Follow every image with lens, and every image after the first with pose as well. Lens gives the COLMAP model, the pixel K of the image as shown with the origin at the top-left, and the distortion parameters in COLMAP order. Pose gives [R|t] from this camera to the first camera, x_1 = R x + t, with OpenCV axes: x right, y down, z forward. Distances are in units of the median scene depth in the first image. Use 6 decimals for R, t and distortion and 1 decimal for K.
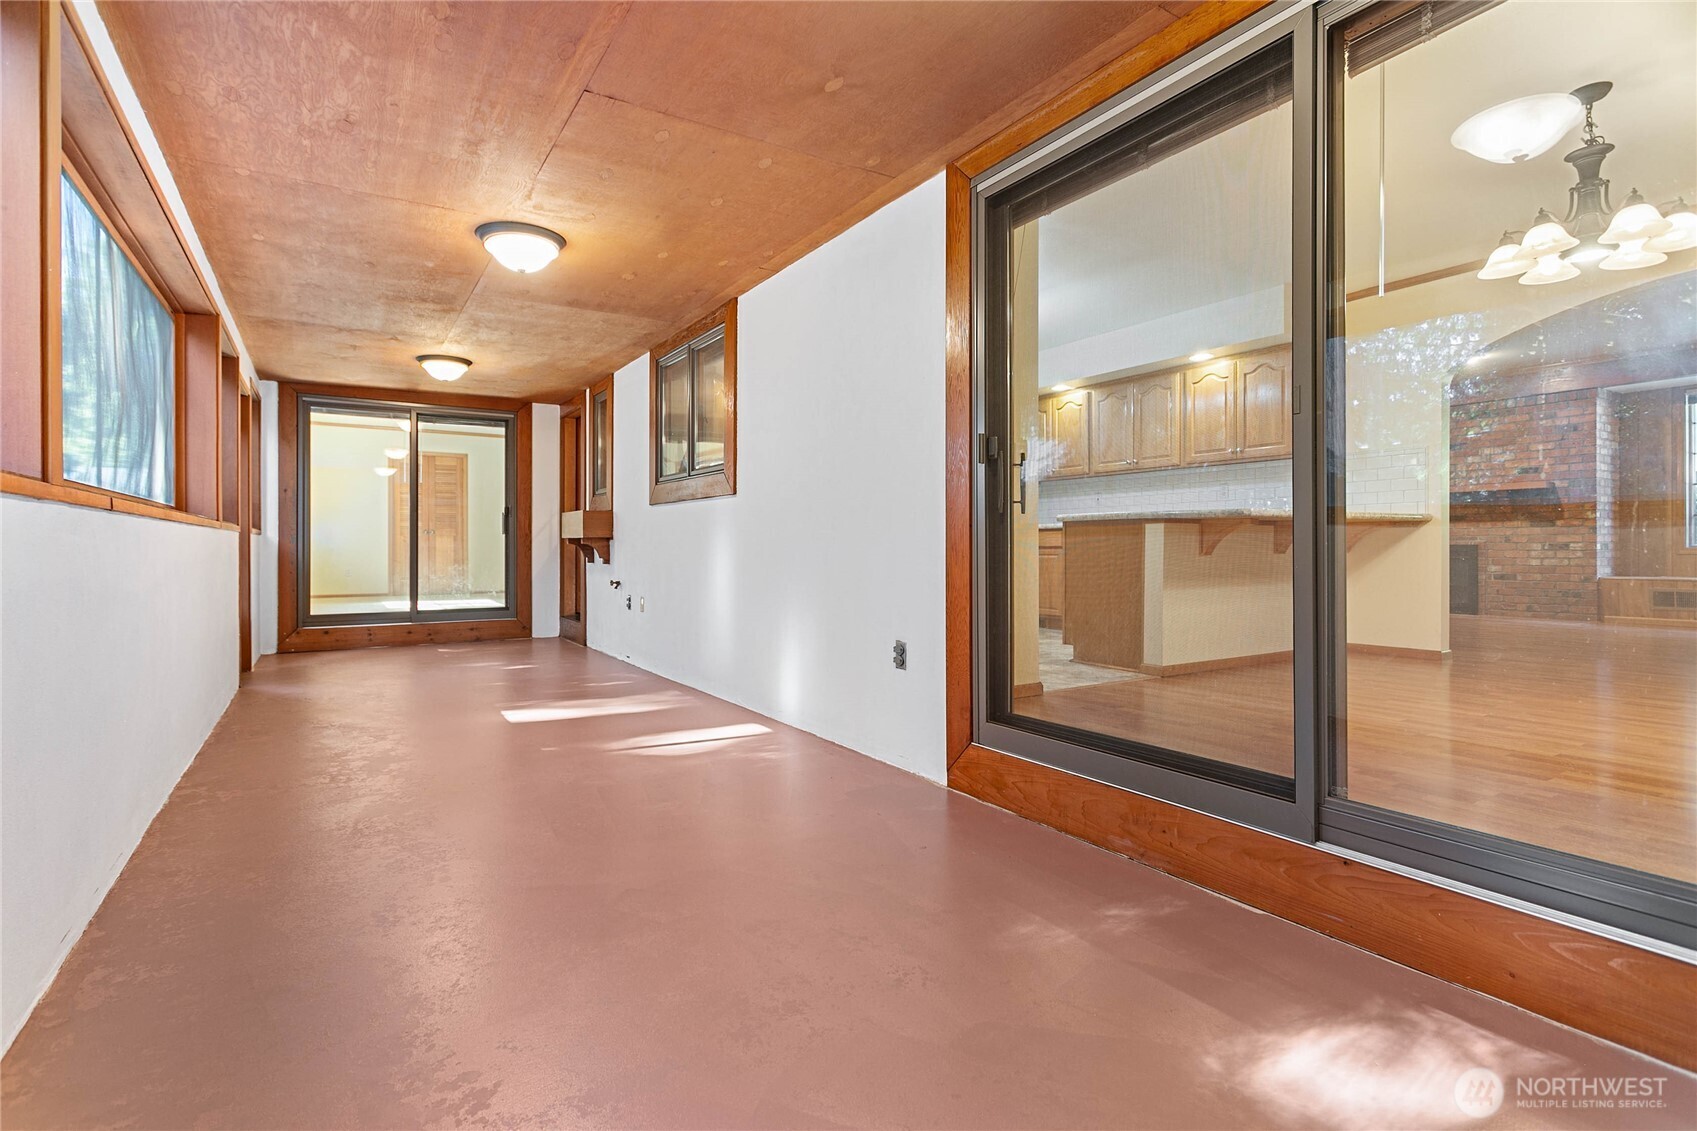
lens RADIAL K [[801.5, 0, 845.0], [0, 801.5, 552.5], [0, 0, 1]] dist [0.000291, 0.001977]
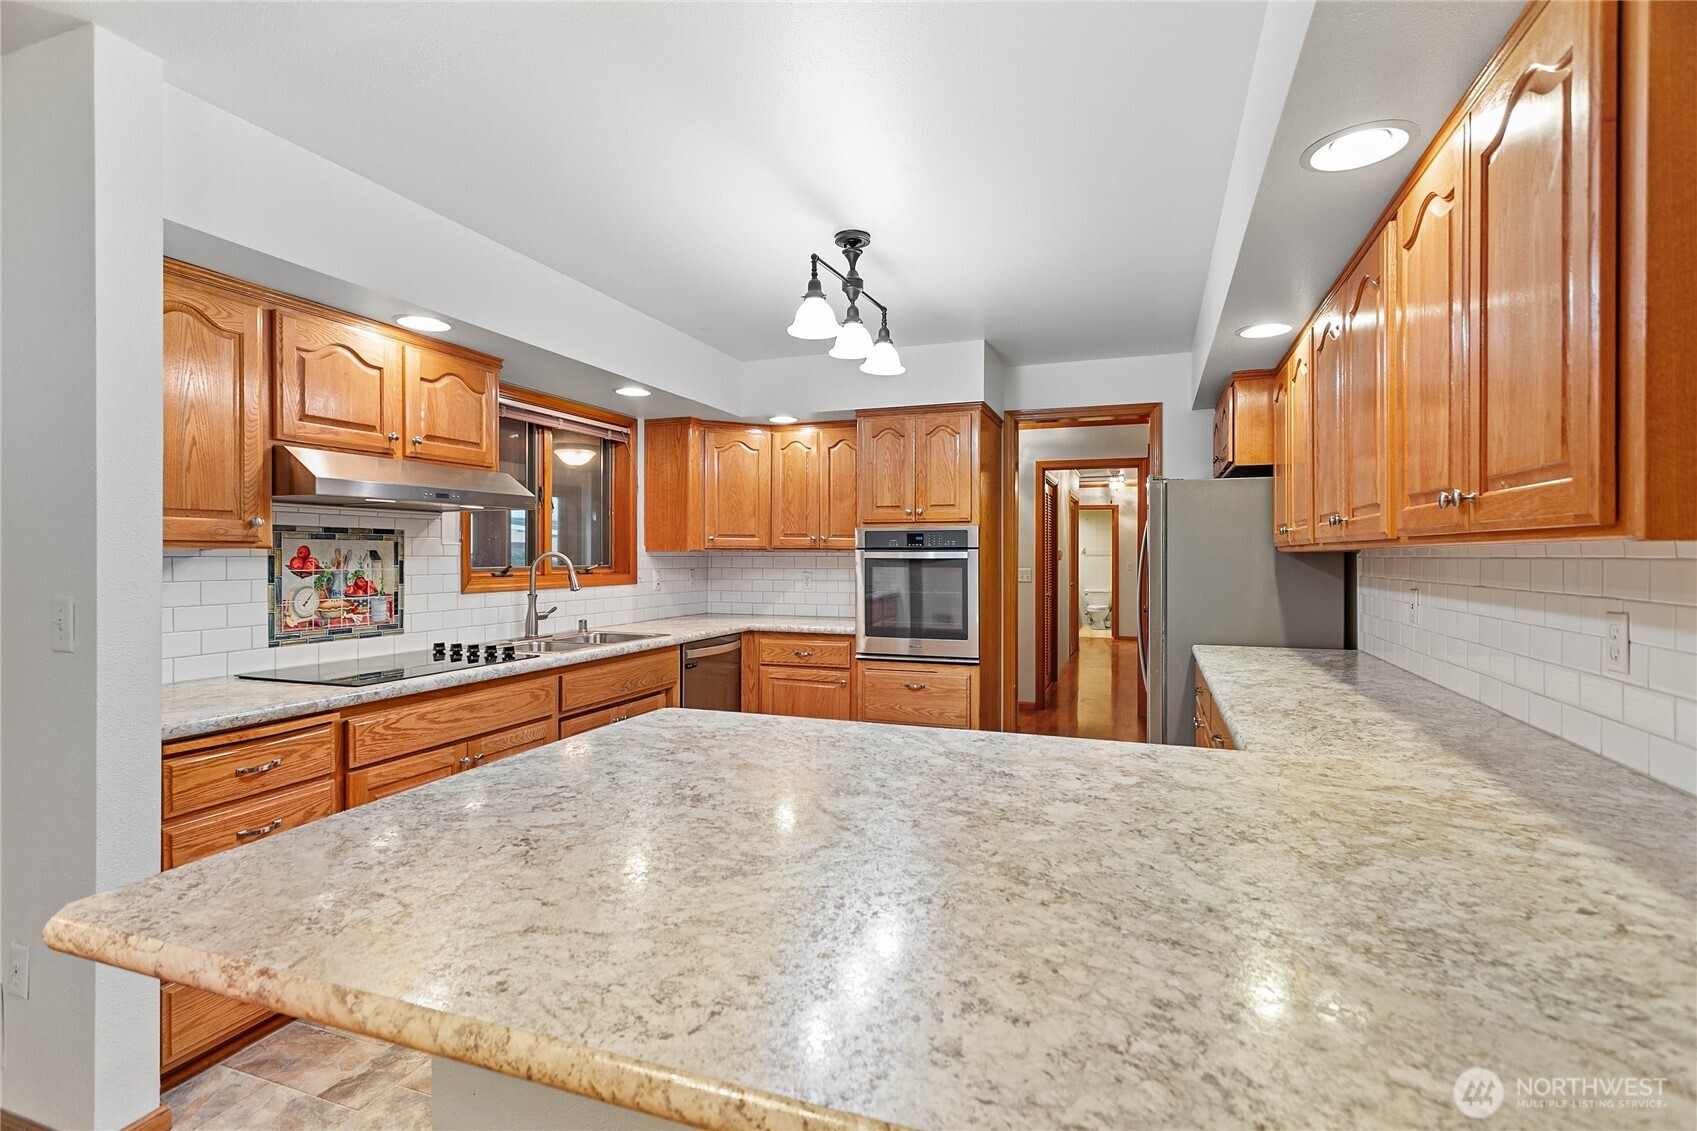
lens RADIAL K [[801.5, 0, 850.9], [0, 801.5, 557.8], [0, 0, 1]] dist [0.000291, 0.001977]
pose [[0.609999, 0.003130, -0.792396, 0.451638], [-0.006608, 0.999978, -0.001136, -0.086682], [0.792375, 0.005929, 0.610006, 0.573986]]
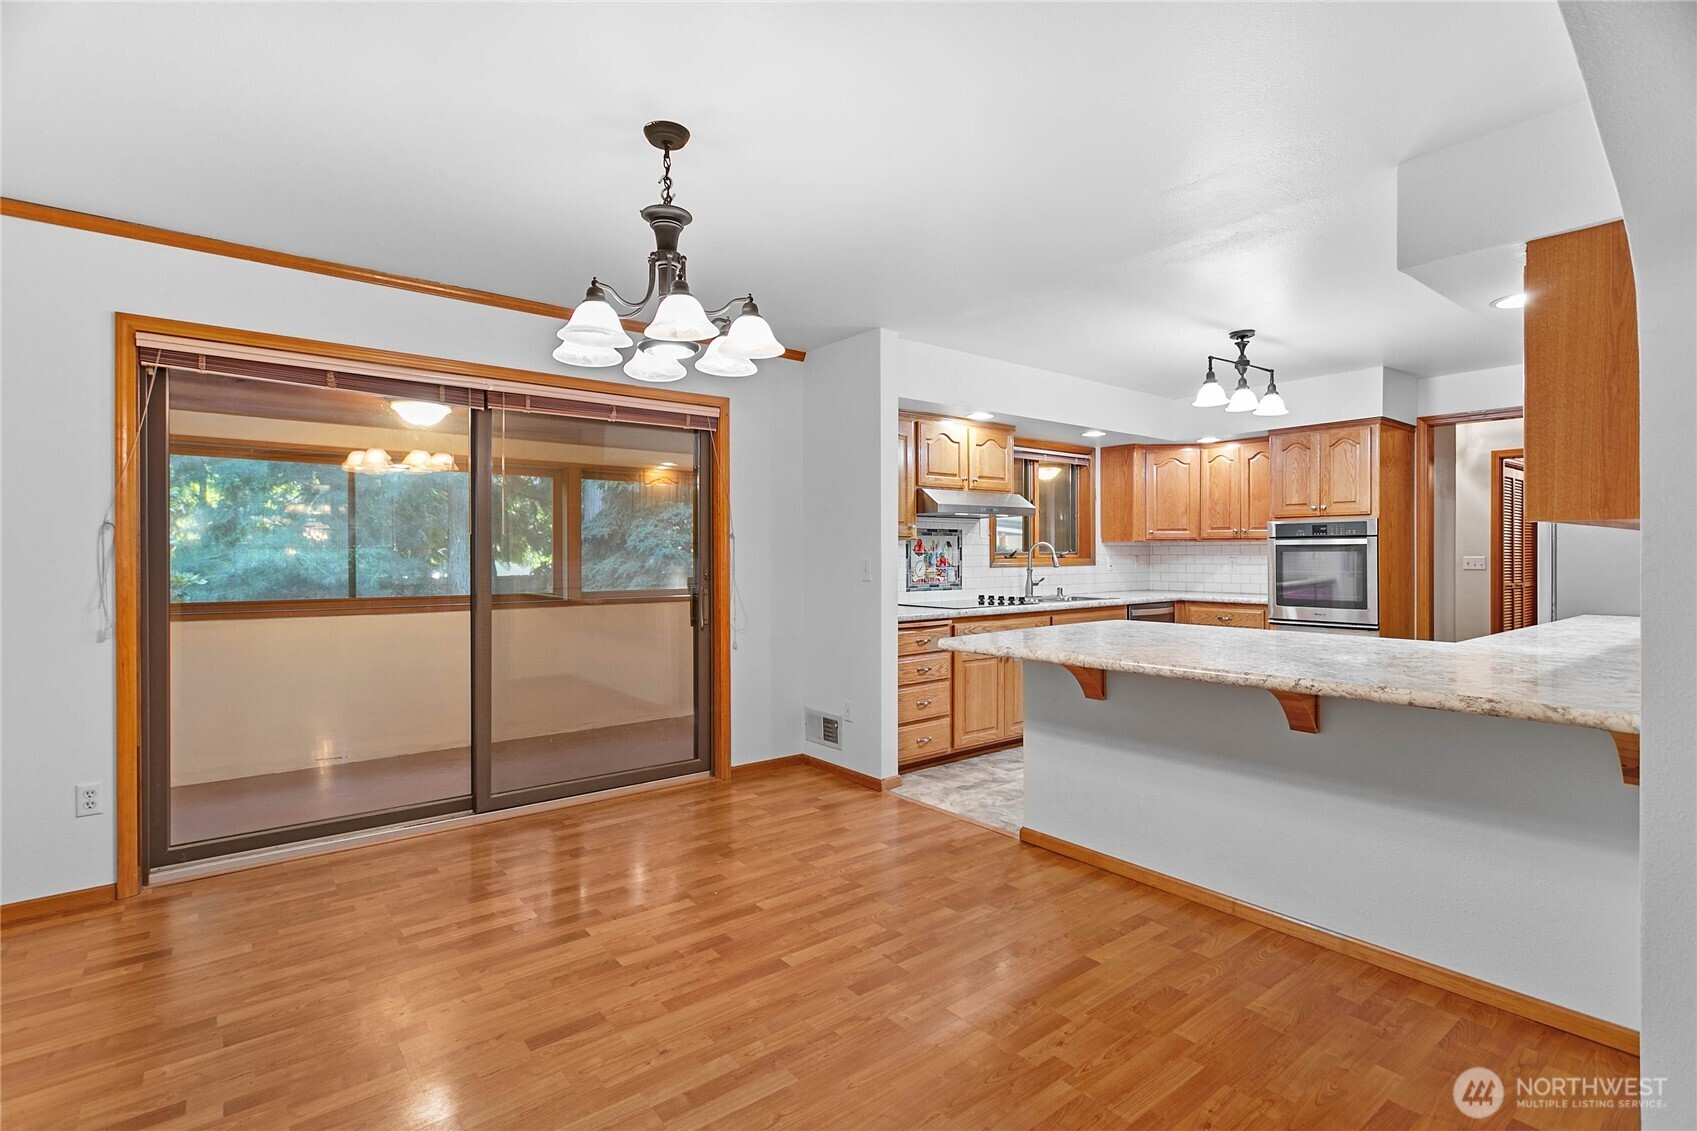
lens RADIAL K [[801.5, 0, 847.7], [0, 801.5, 560.4], [0, 0, 1]] dist [0.000291, 0.001977]
pose [[0.107519, 0.007879, -0.994172, 0.706253], [-0.003215, 0.999966, 0.007577, -0.076764], [0.994198, 0.002382, 0.107541, 0.455187]]
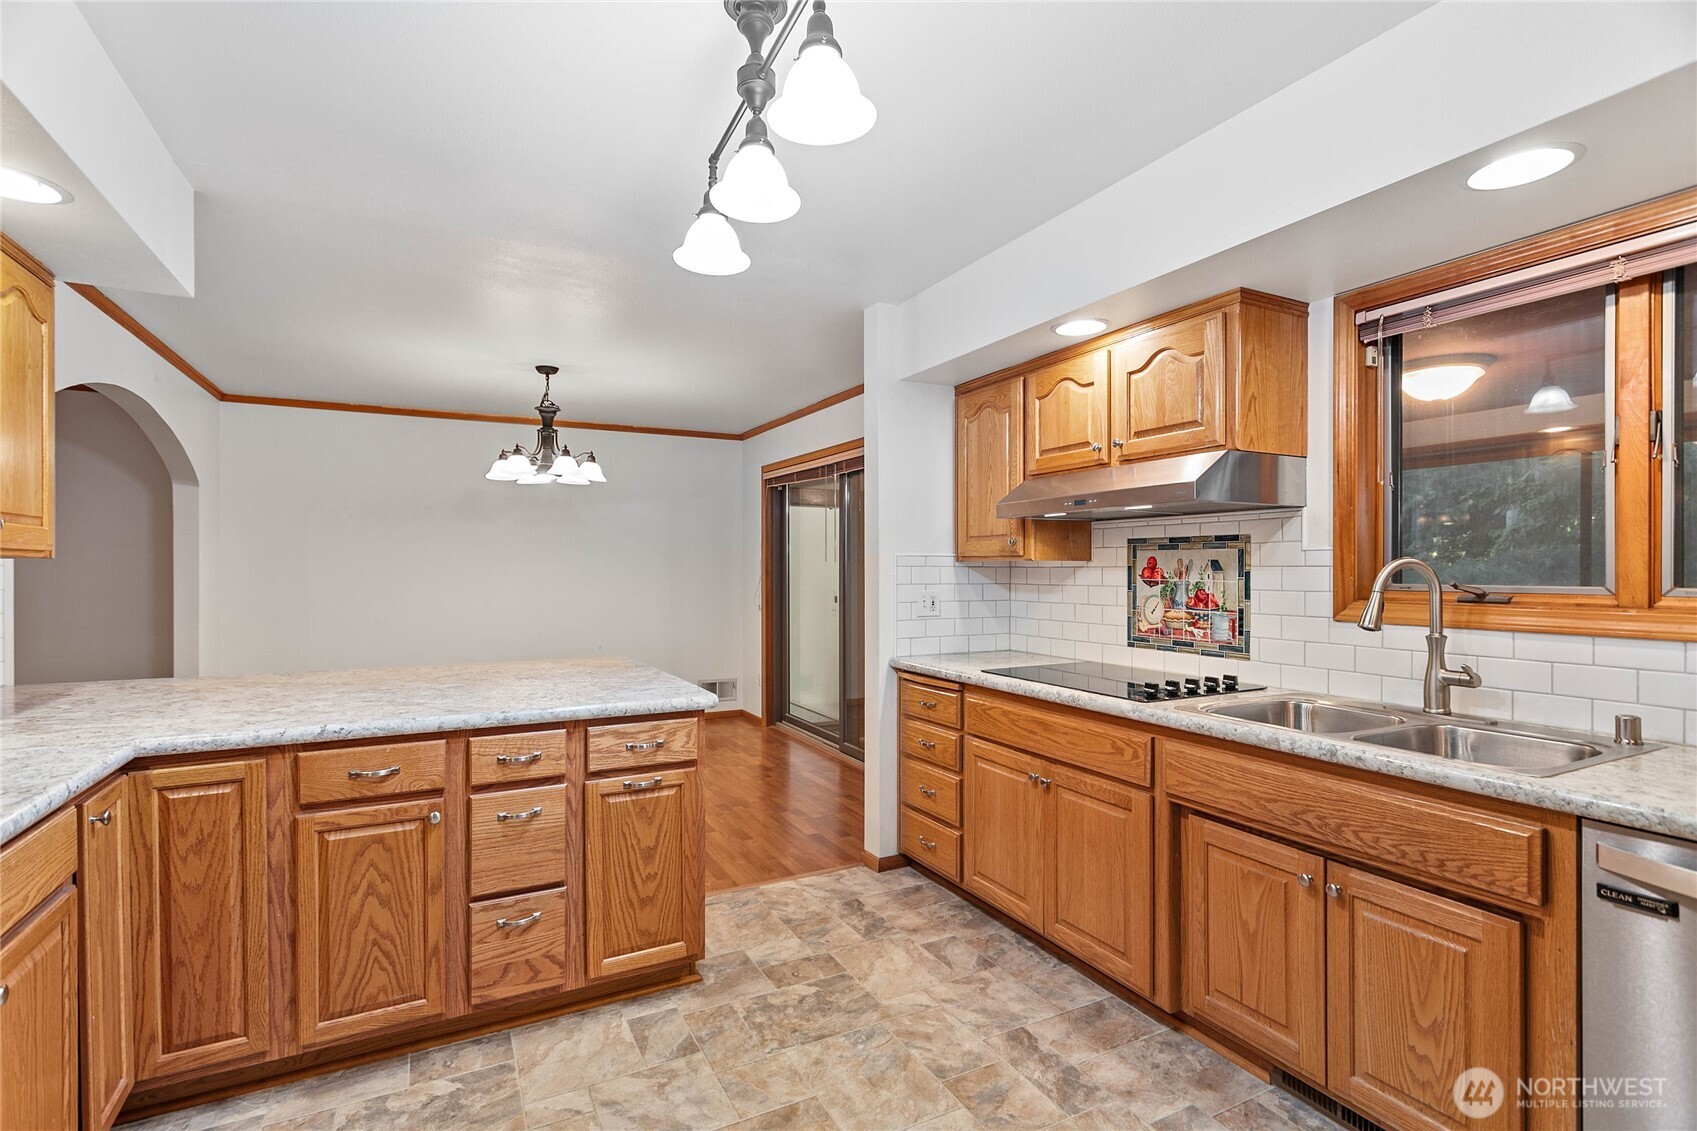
lens RADIAL K [[801.5, 0, 852.3], [0, 801.5, 572.8], [0, 0, 1]] dist [0.000291, 0.001977]
pose [[-0.997298, -0.000482, 0.073464, 0.100184], [0.000604, 0.999891, 0.014753, -0.089031], [-0.073463, 0.014758, -0.997189, 1.030188]]
